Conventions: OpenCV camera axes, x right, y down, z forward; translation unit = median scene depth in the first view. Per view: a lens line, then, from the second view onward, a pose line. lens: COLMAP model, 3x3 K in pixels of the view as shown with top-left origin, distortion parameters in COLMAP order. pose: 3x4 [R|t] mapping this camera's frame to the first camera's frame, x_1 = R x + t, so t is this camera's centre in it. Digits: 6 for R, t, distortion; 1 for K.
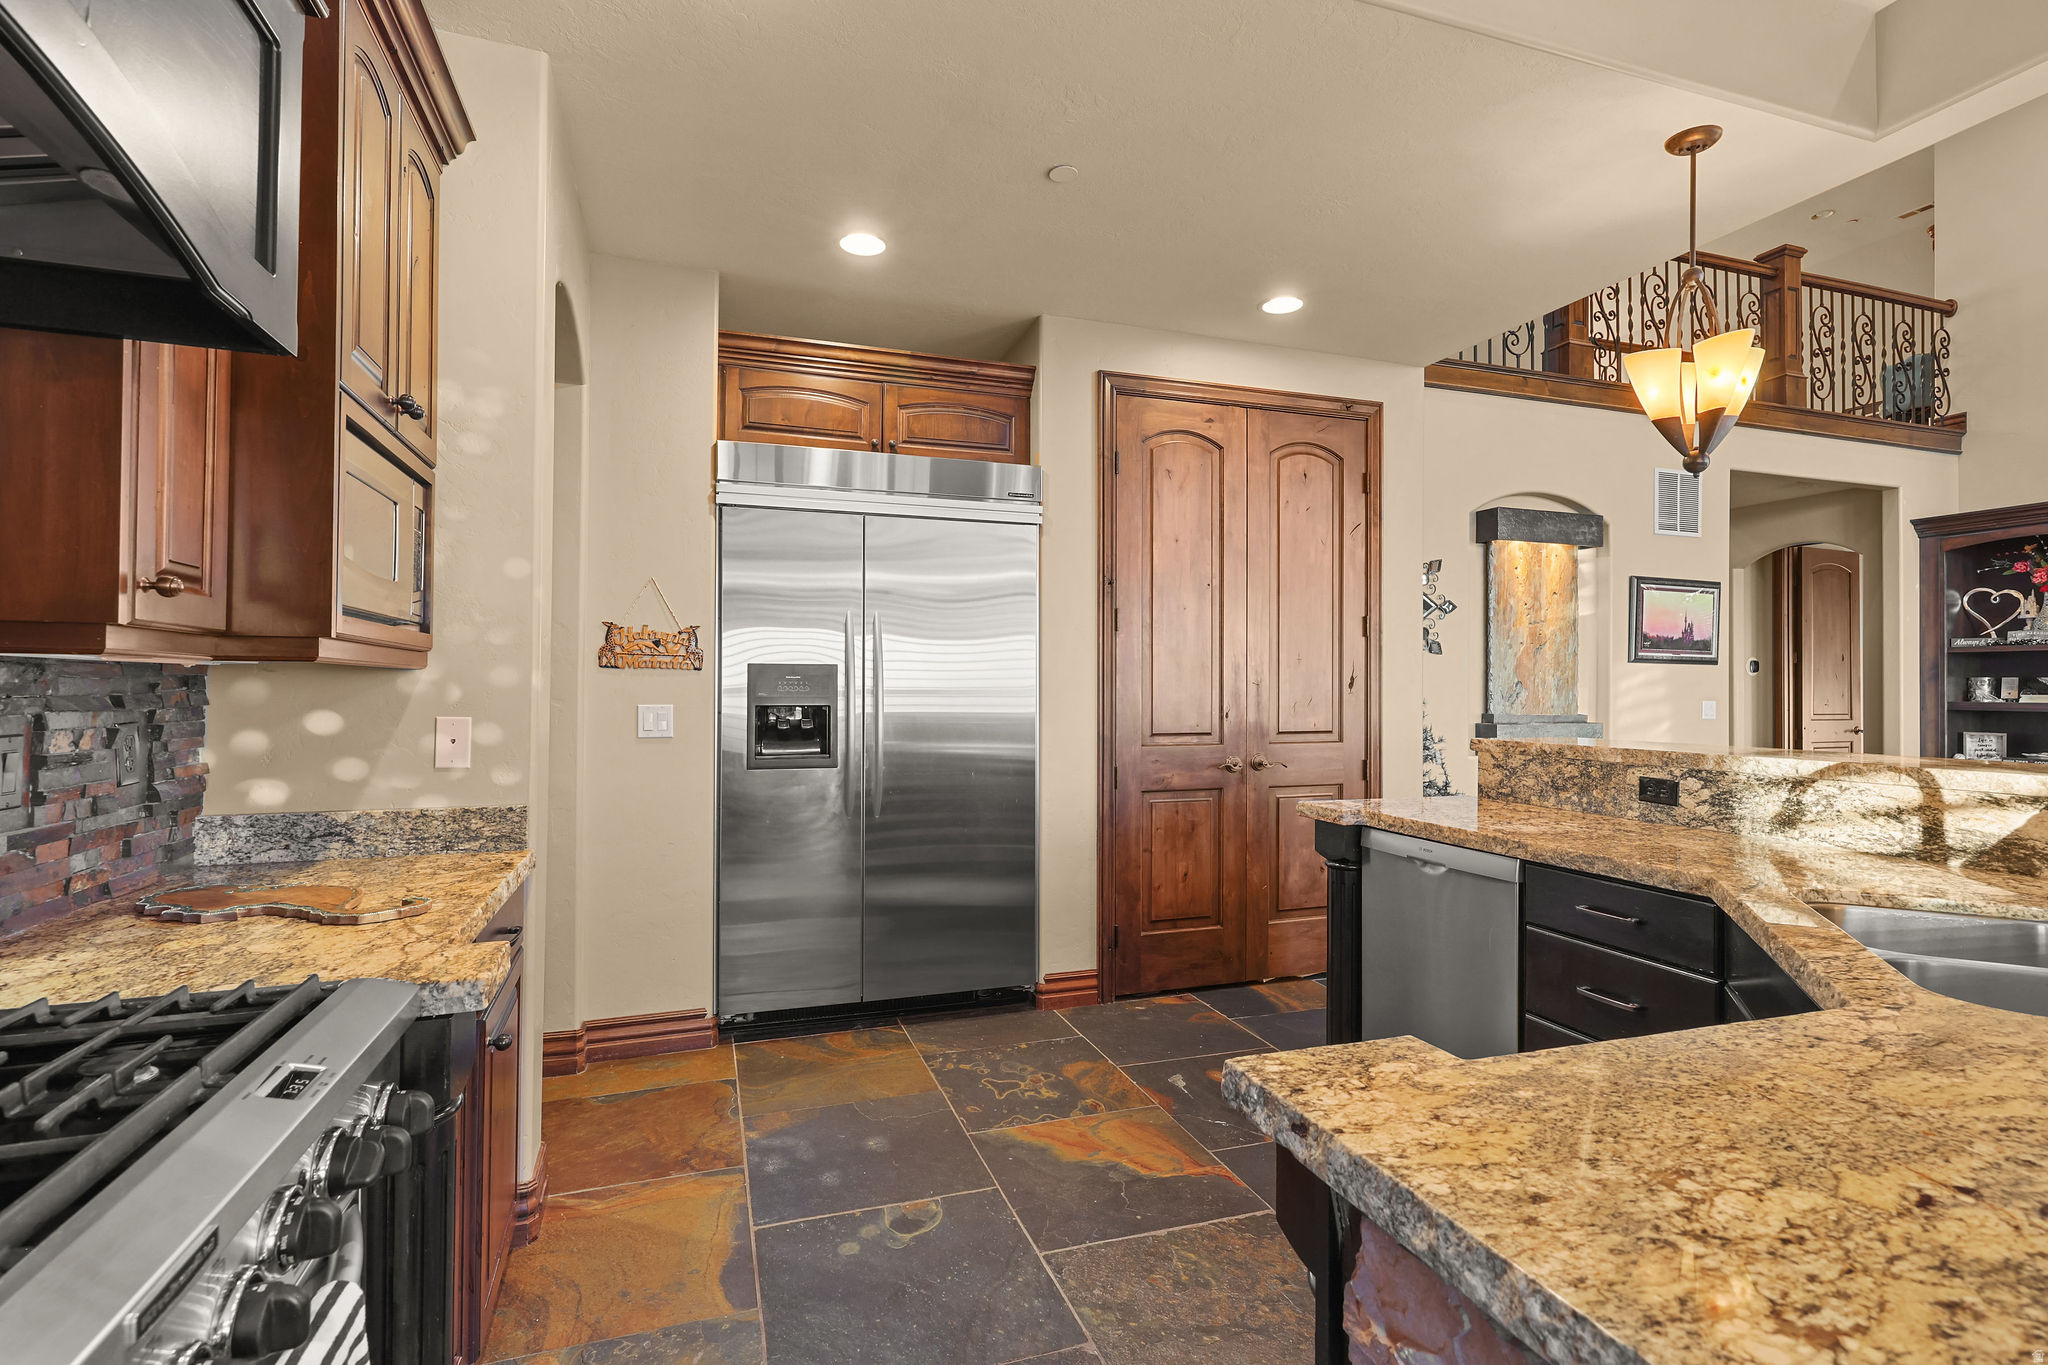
lens RADIAL K [[956.7, 0, 1011.7], [0, 956.7, 681.0], [0, 0, 1]] dist [-0.001877, 0.000678]
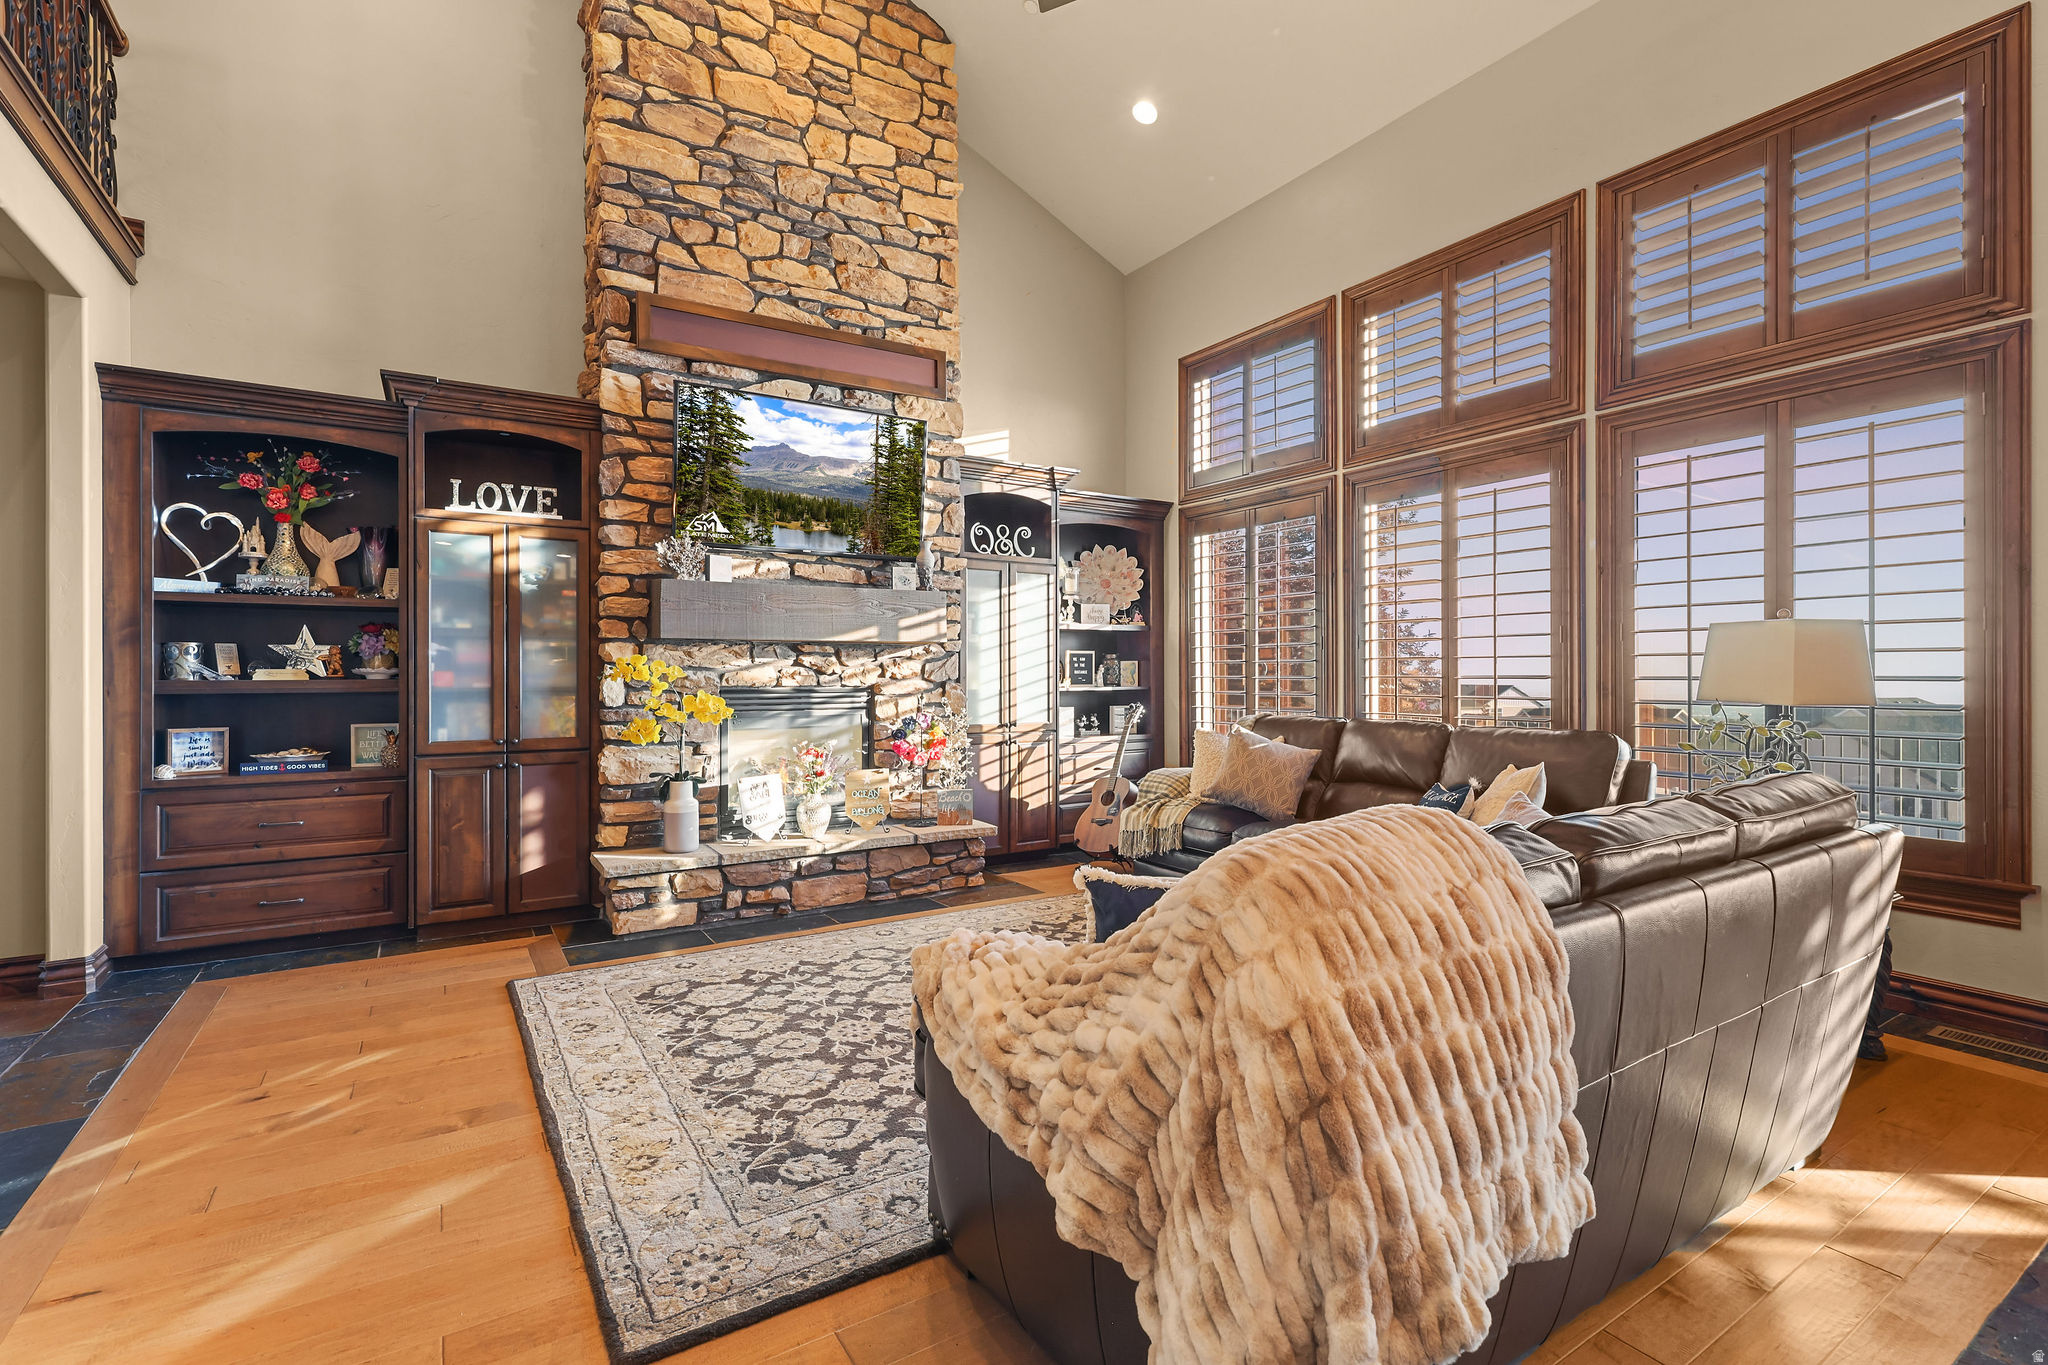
lens RADIAL K [[921.4, 0, 1016.1], [0, 921.4, 673.7], [0, 0, 1]] dist [0.000641, 0.000105]
pose [[-0.243618, -0.003302, 0.969866, 0.441749], [-0.005684, 0.999982, 0.001976, 0.020251], [-0.969855, -0.005031, -0.243632, 0.966595]]
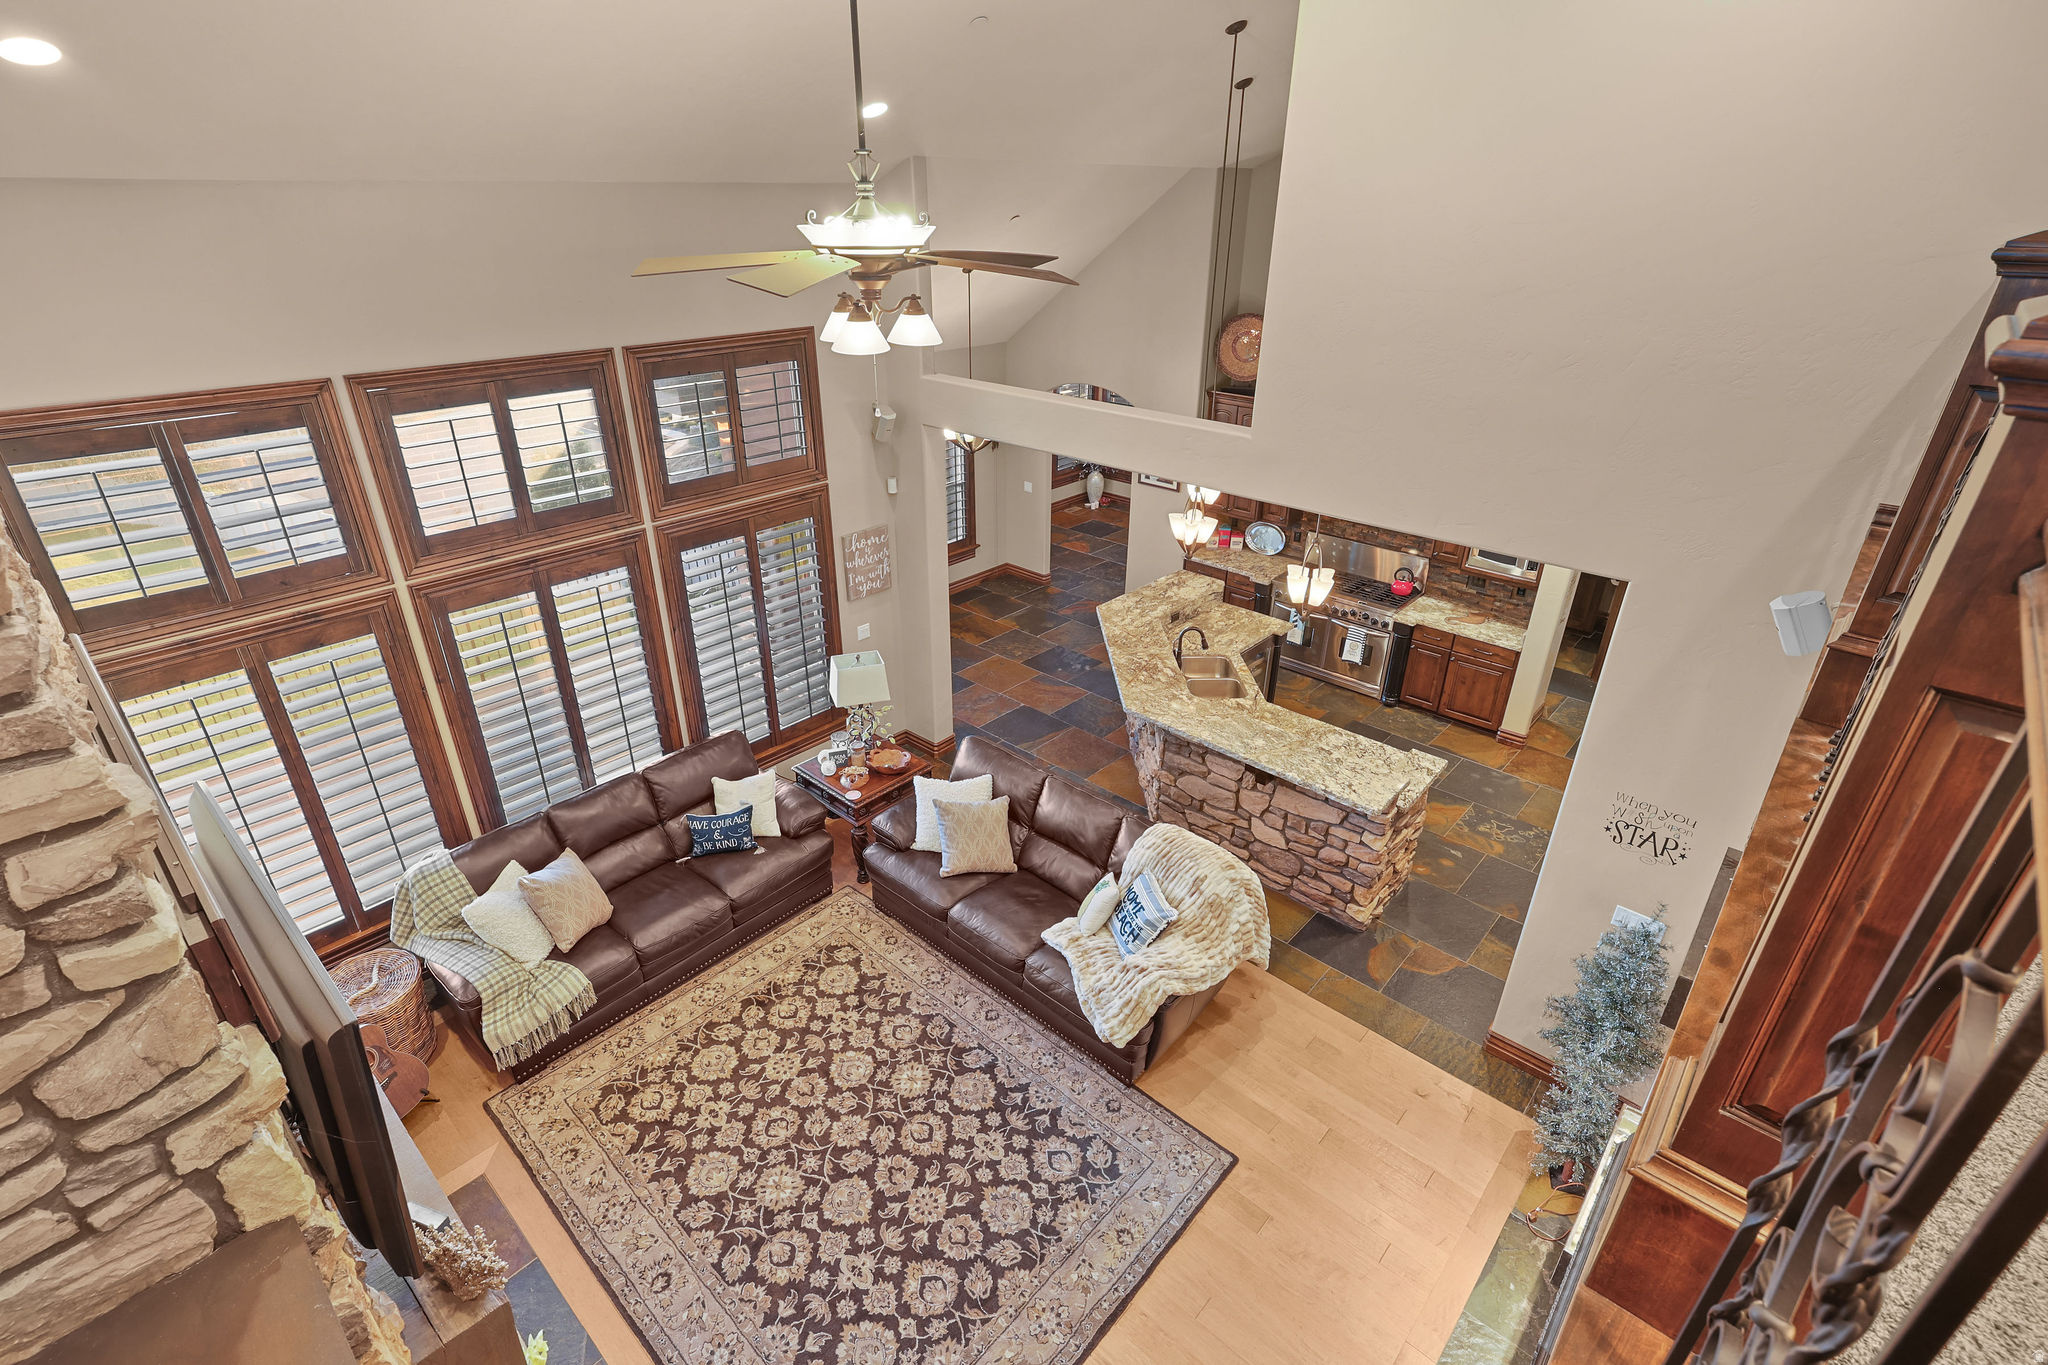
lens RADIAL K [[956.7, 0, 1011.7], [0, 956.7, 681.0], [0, 0, 1]] dist [-0.001877, 0.000678]
pose [[-0.874770, 0.213835, -0.434802, 1.475596], [-0.003309, 0.894695, 0.446666, -0.699659], [0.484528, 0.392169, -0.781944, 1.572114]]
